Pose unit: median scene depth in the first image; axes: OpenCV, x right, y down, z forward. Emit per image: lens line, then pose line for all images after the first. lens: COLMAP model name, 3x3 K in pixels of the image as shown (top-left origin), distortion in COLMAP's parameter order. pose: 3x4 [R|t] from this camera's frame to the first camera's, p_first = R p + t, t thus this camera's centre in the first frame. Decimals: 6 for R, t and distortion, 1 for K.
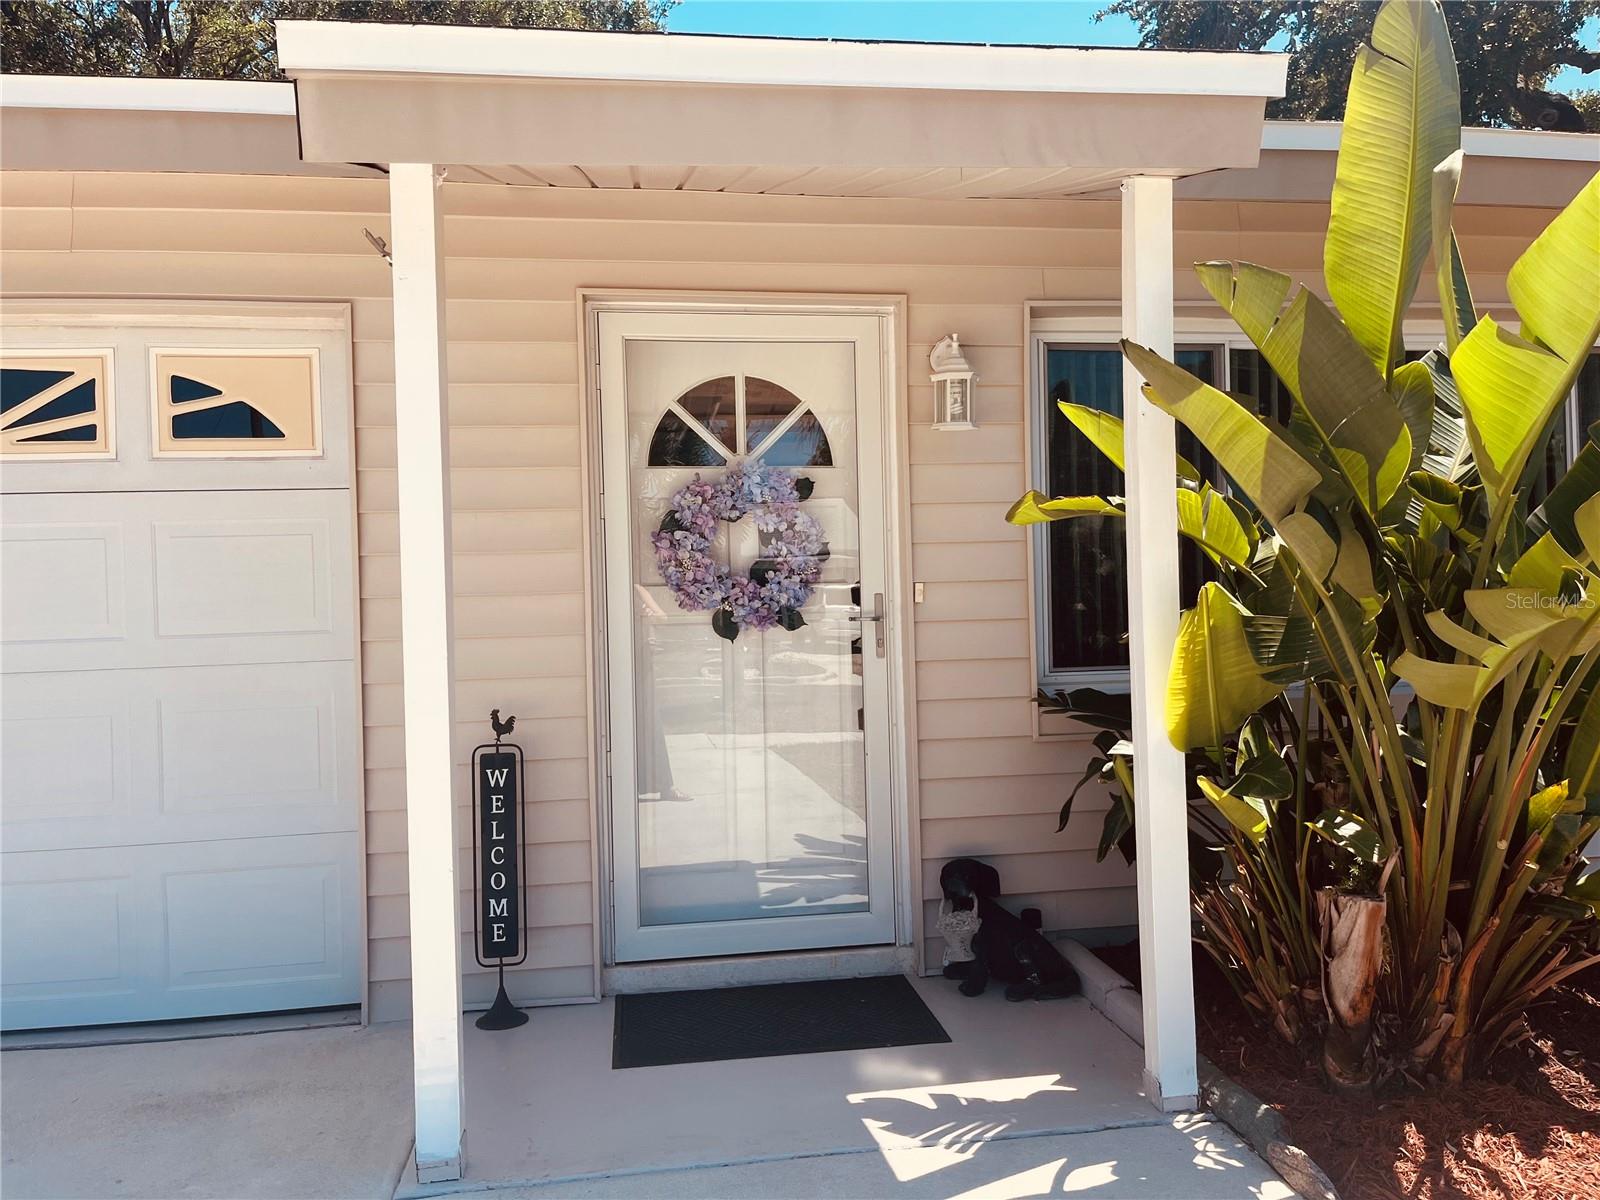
lens RADIAL K [[1223.5, 0, 800.5], [0, 1223.5, 603.6], [0, 0, 1]] dist [0.076270, -0.117936]
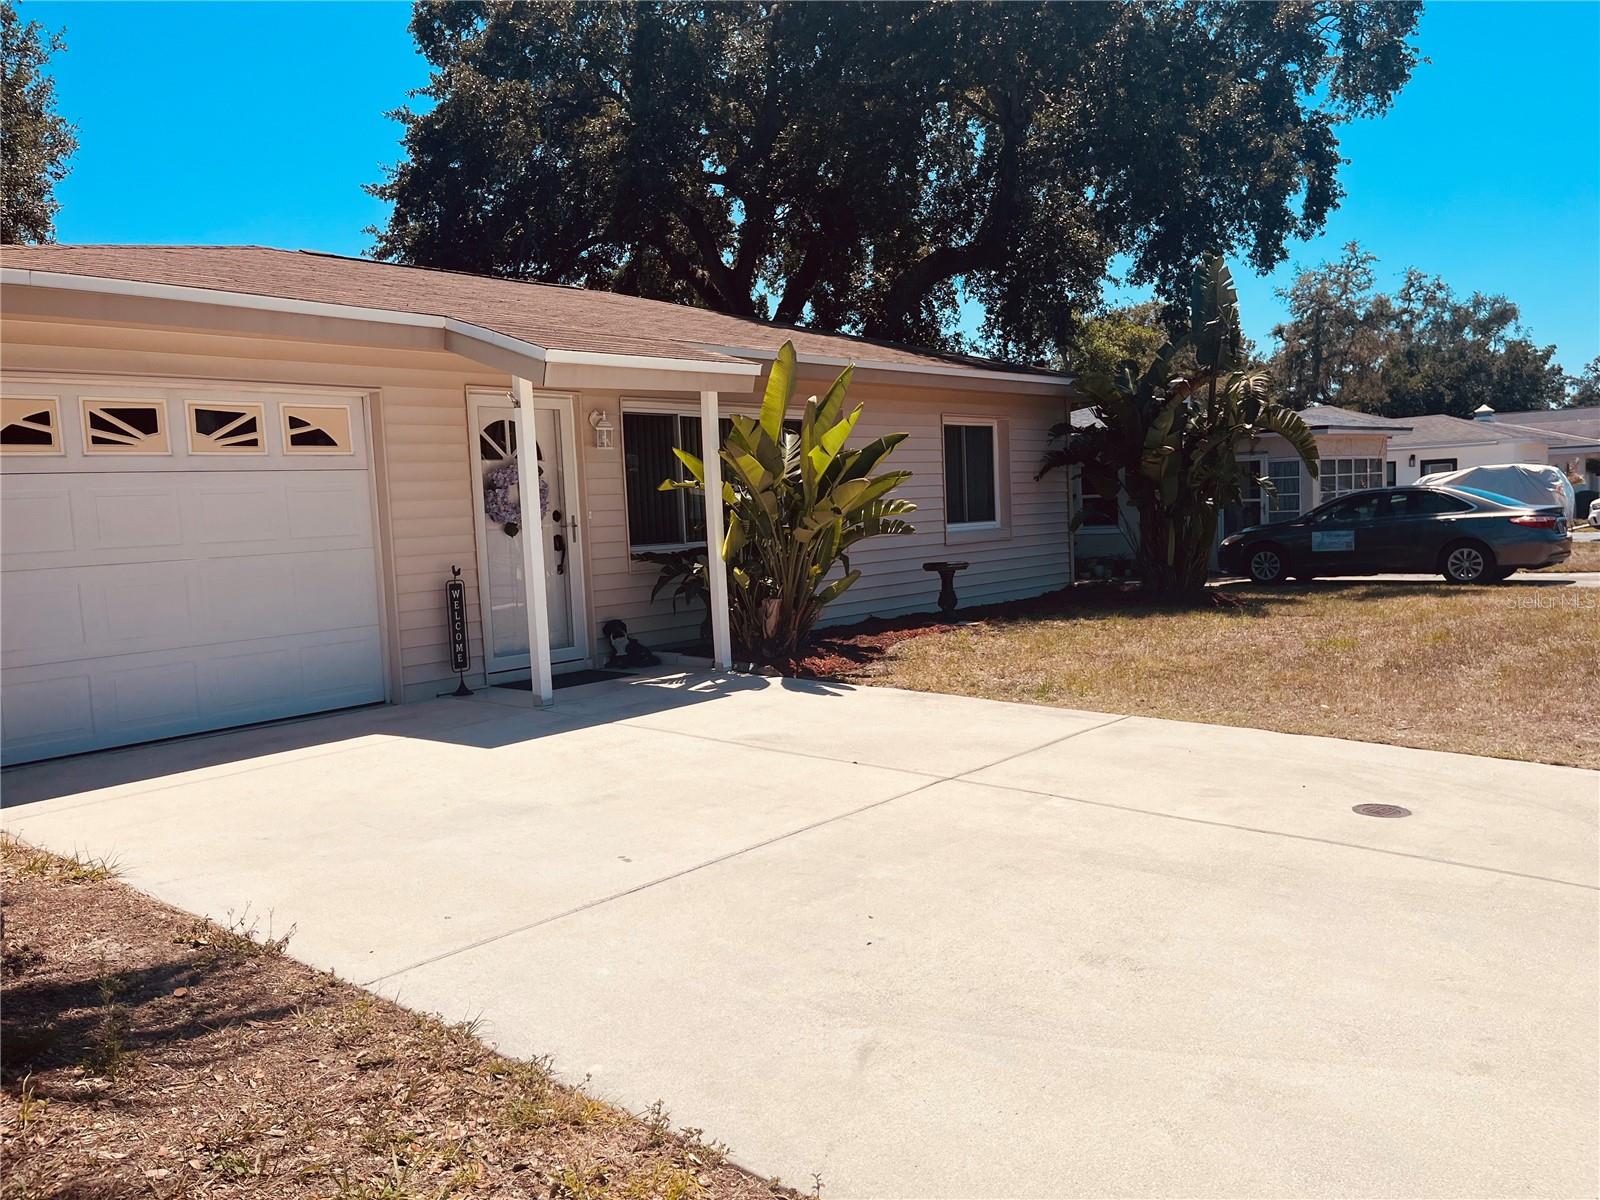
lens RADIAL K [[1223.5, 0, 800.5], [0, 1223.5, 603.6], [0, 0, 1]] dist [0.076270, -0.117936]
pose [[0.769054, -0.058333, 0.636517, -1.218478], [0.021545, 0.997627, 0.065396, 0.018271], [-0.638821, -0.036580, 0.768485, -1.225824]]
